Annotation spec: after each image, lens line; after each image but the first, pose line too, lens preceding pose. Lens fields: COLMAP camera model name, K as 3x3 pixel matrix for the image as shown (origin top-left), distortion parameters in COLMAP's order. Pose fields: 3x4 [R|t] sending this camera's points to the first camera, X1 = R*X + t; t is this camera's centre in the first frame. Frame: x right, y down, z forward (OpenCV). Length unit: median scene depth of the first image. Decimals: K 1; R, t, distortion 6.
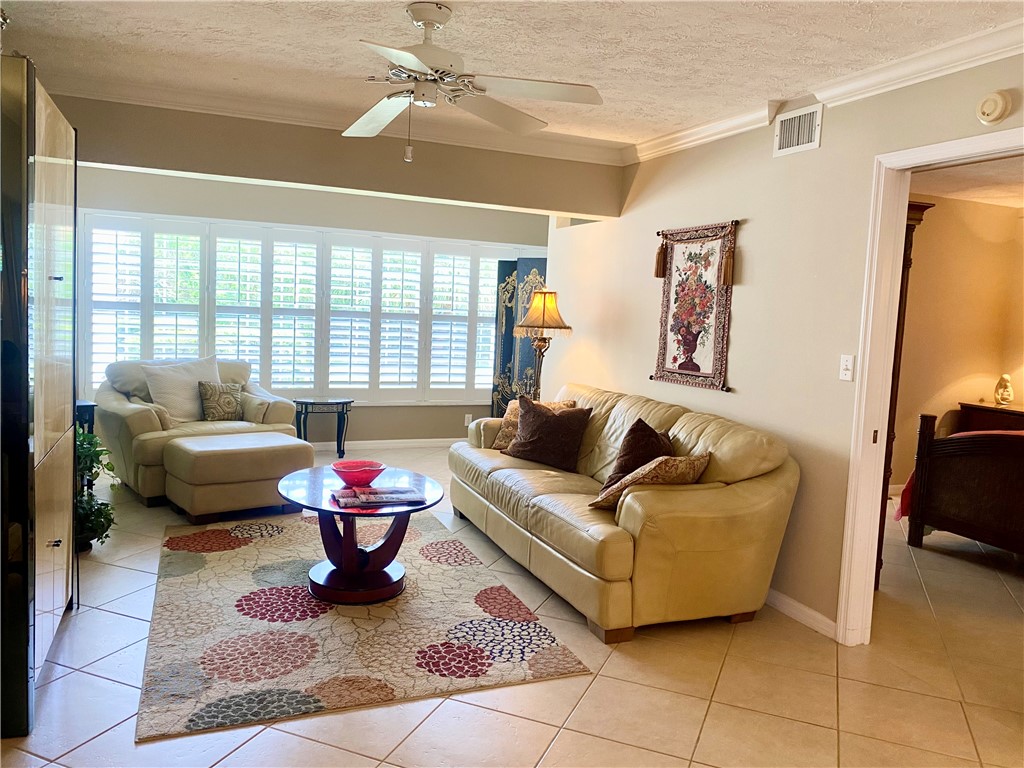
lens RADIAL K [[760.0, 0, 527.7], [0, 760.0, 377.6], [0, 0, 1]] dist [0.107189, -0.213441]
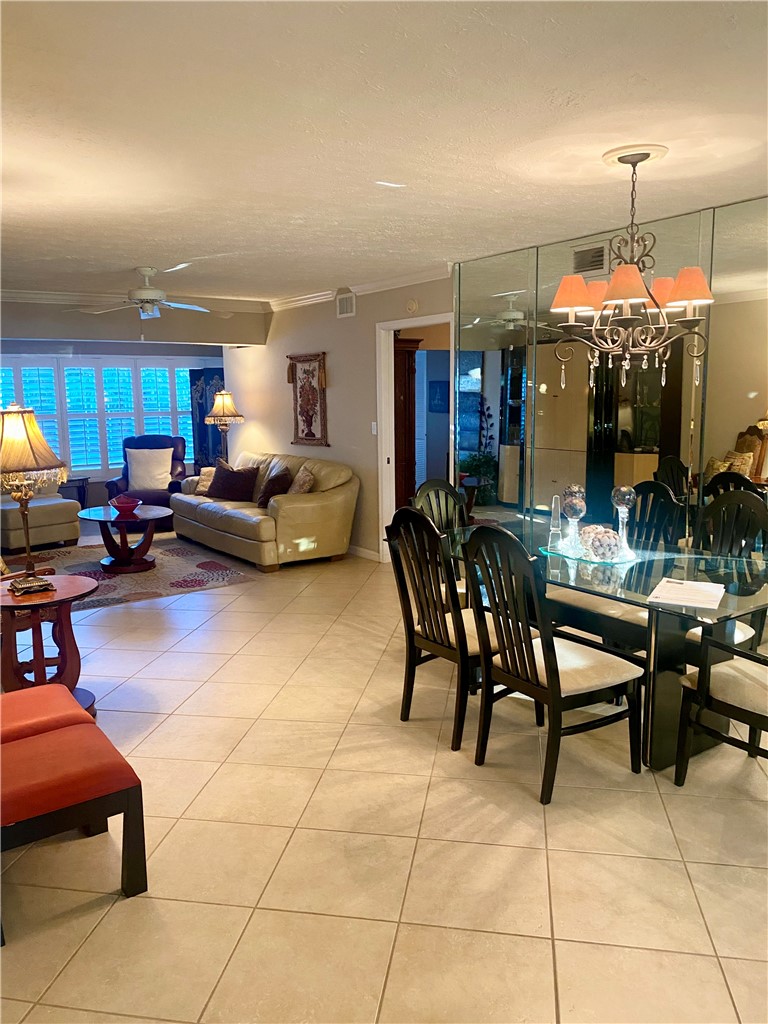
lens RADIAL K [[765.1, 0, 383.5], [0, 765.1, 504.4], [0, 0, 1]] dist [0.098265, -0.180323]
pose [[0.977105, -0.090358, 0.192617, 0.023288], [0.079138, 0.994730, 0.065184, 0.042441], [-0.197492, -0.048448, 0.979107, -0.742753]]
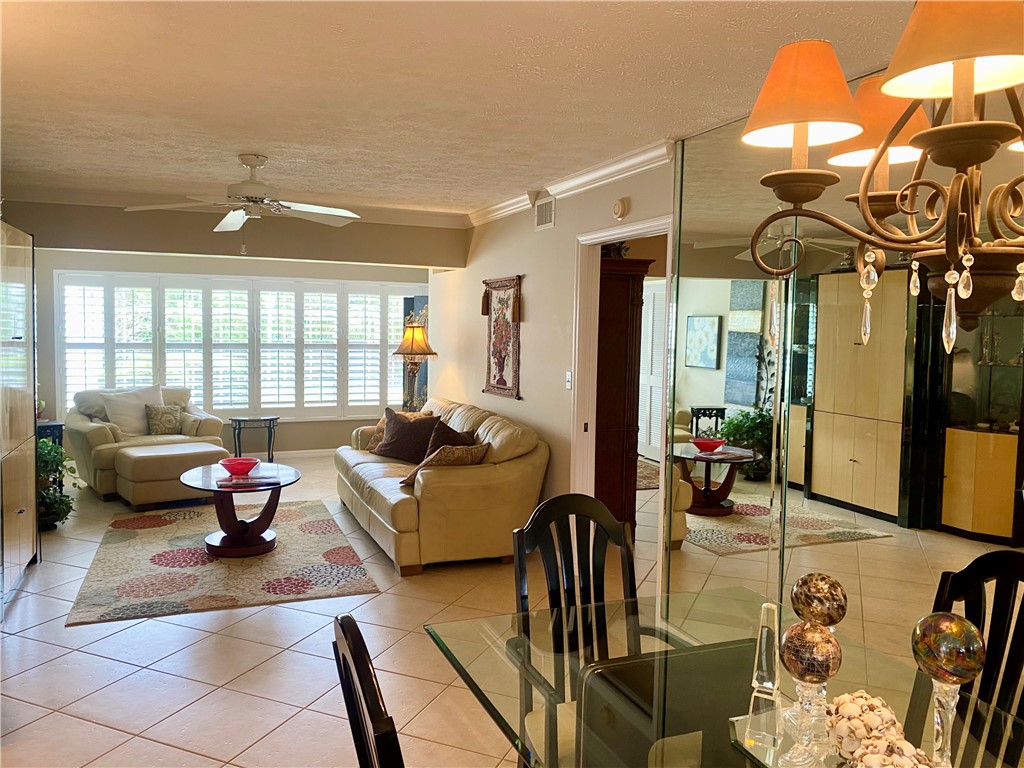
lens RADIAL K [[765.1, 0, 509.7], [0, 765.1, 371.4], [0, 0, 1]] dist [0.098265, -0.180323]
pose [[0.999275, -0.029060, -0.024584, 0.254366], [0.028292, 0.999118, -0.031031, 0.008726], [0.025465, 0.030313, 0.999216, -0.329146]]
